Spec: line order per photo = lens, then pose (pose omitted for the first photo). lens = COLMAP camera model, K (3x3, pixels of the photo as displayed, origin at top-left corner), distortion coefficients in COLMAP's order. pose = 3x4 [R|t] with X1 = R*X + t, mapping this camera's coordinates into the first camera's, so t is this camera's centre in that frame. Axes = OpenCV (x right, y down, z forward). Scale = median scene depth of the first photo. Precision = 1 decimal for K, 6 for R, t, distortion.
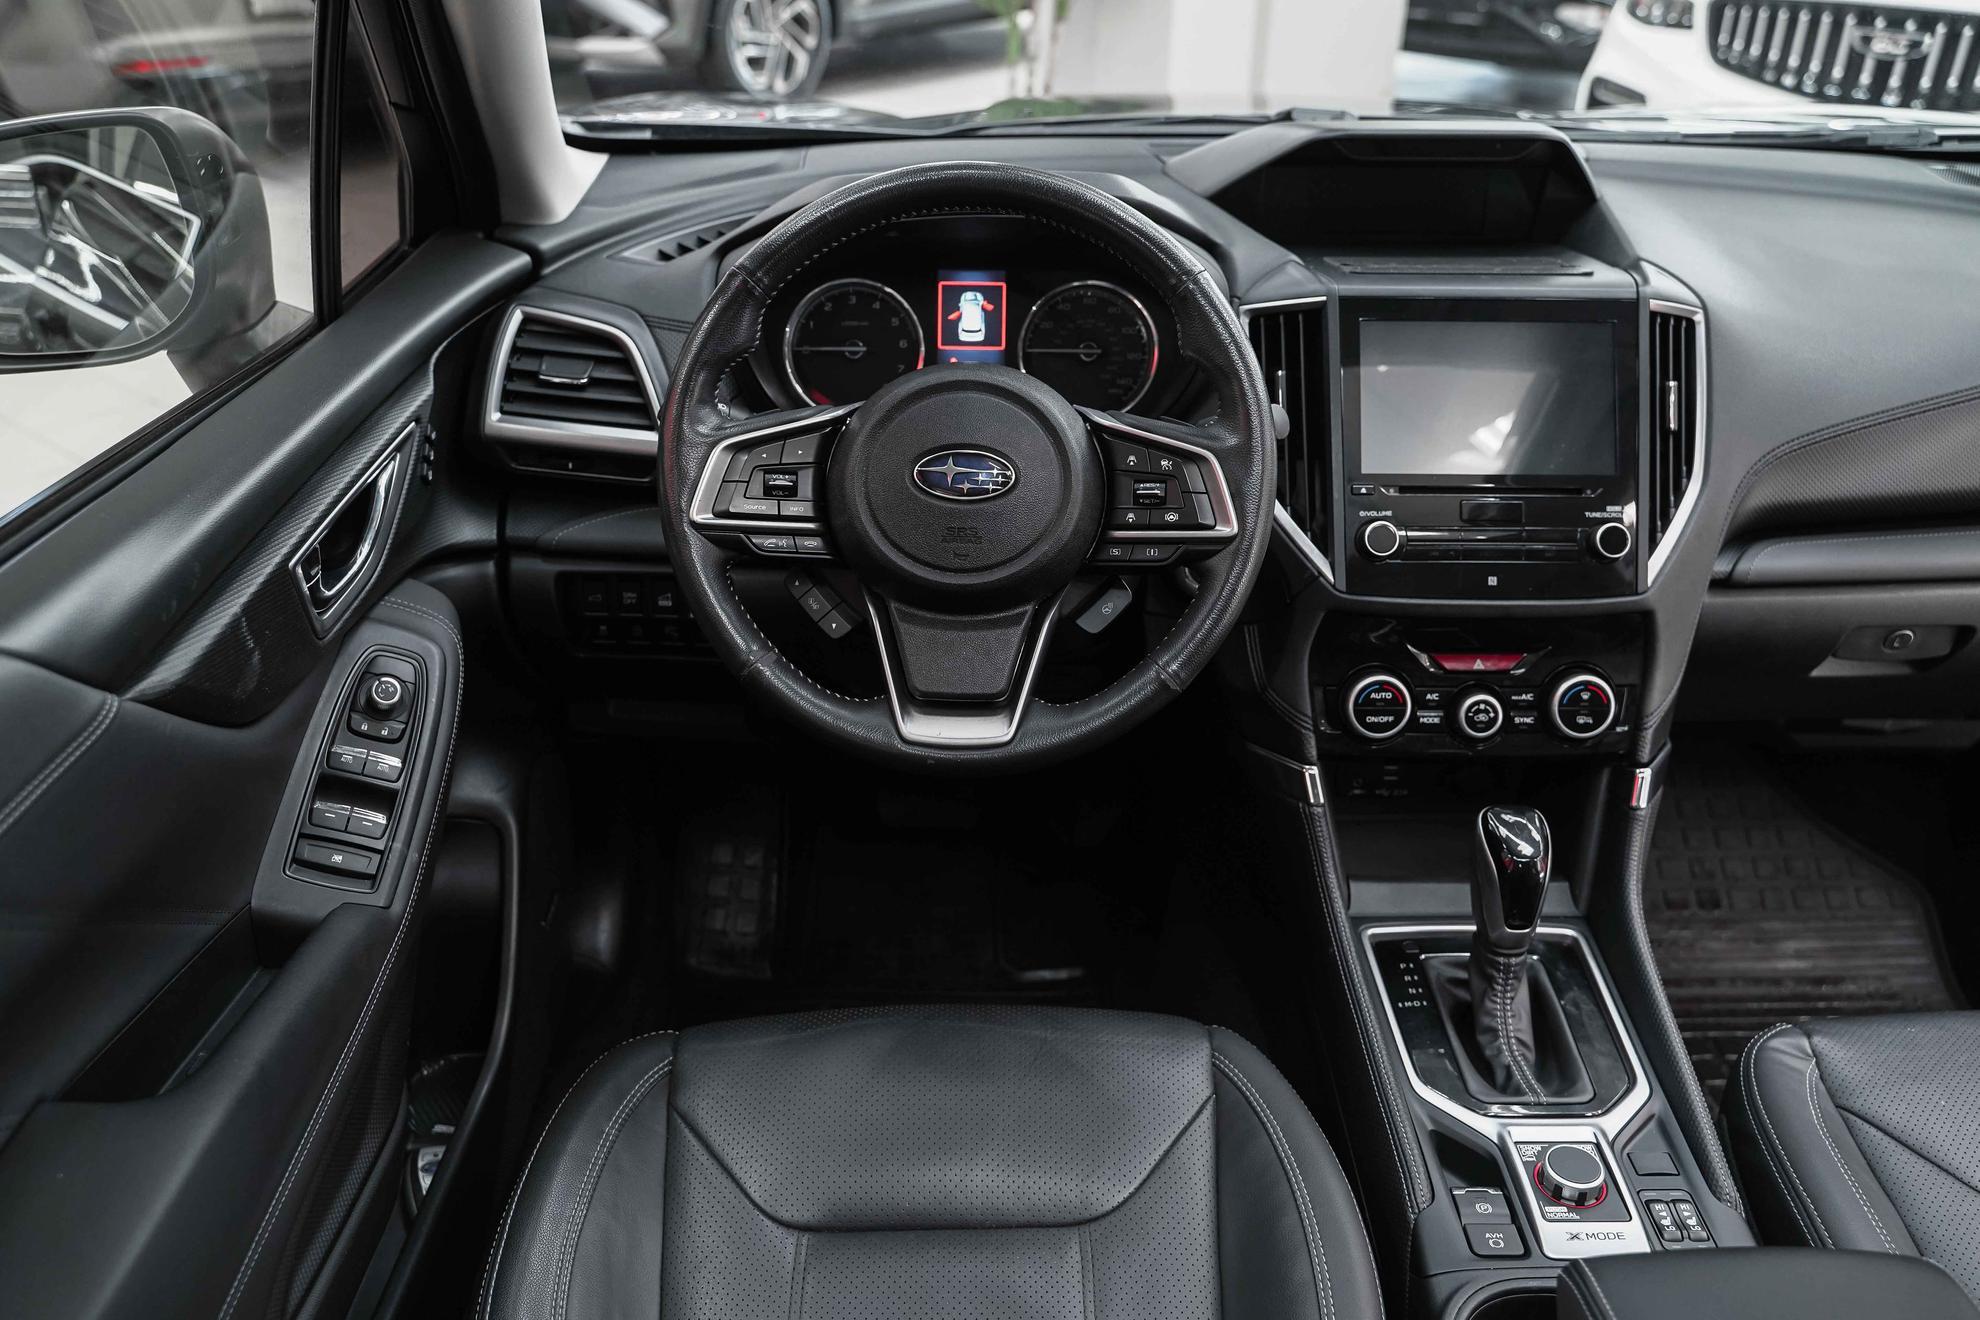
lens RADIAL K [[1617.3, 0, 935.0], [0, 1617.3, 663.2], [0, 0, 1]] dist [-0.006559, -0.007082]
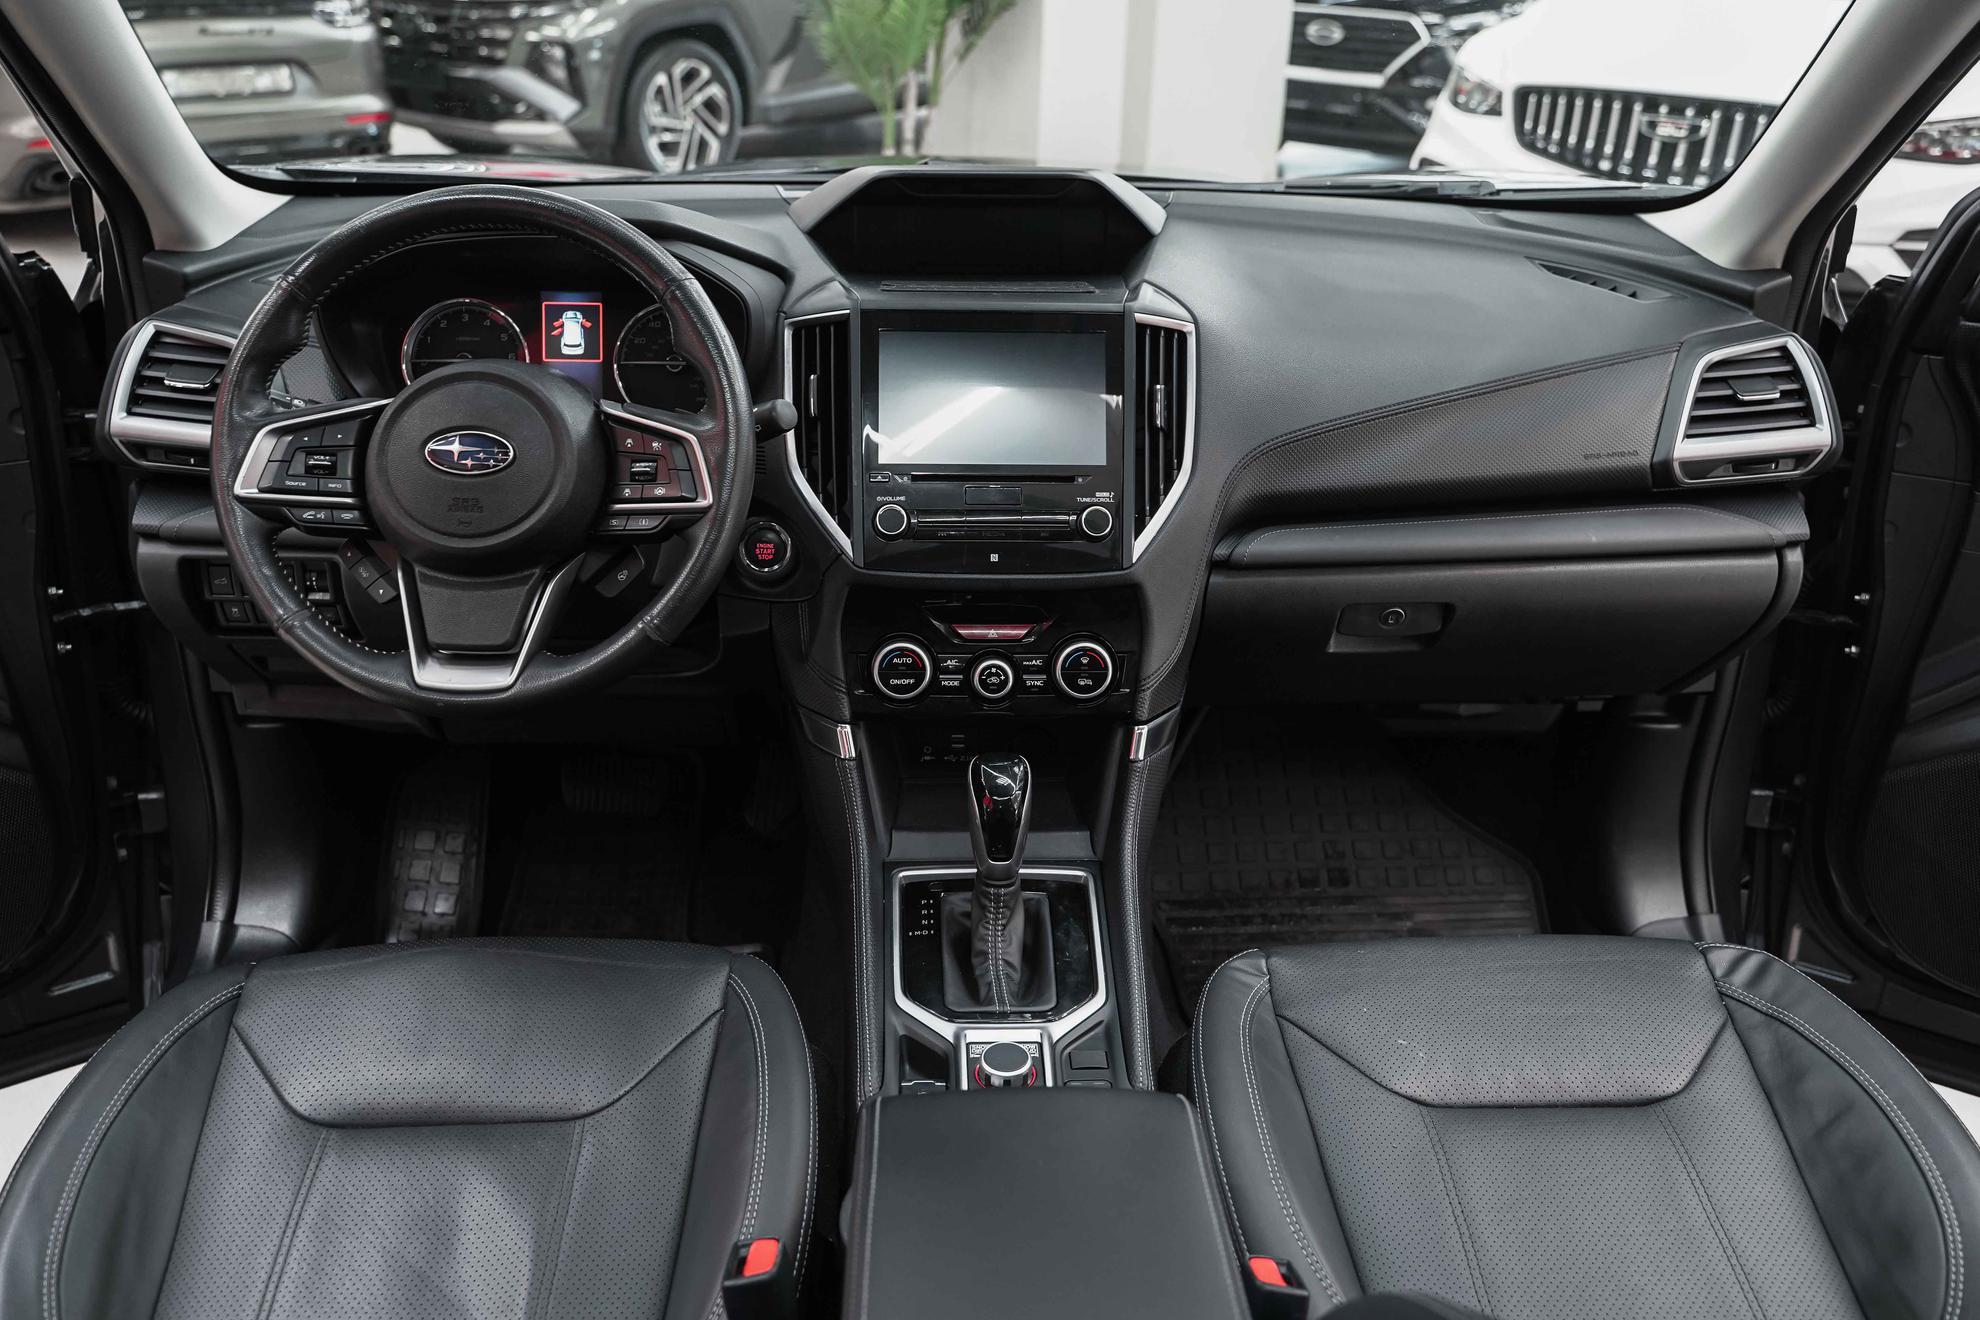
lens RADIAL K [[1617.3, 0, 1060.6], [0, 1617.3, 689.2], [0, 0, 1]] dist [-0.006559, -0.007082]
pose [[0.999466, -0.003537, 0.032479, 0.344401], [0.004956, 0.999031, -0.043732, 0.088498], [-0.032293, 0.043869, 0.998515, -0.126521]]
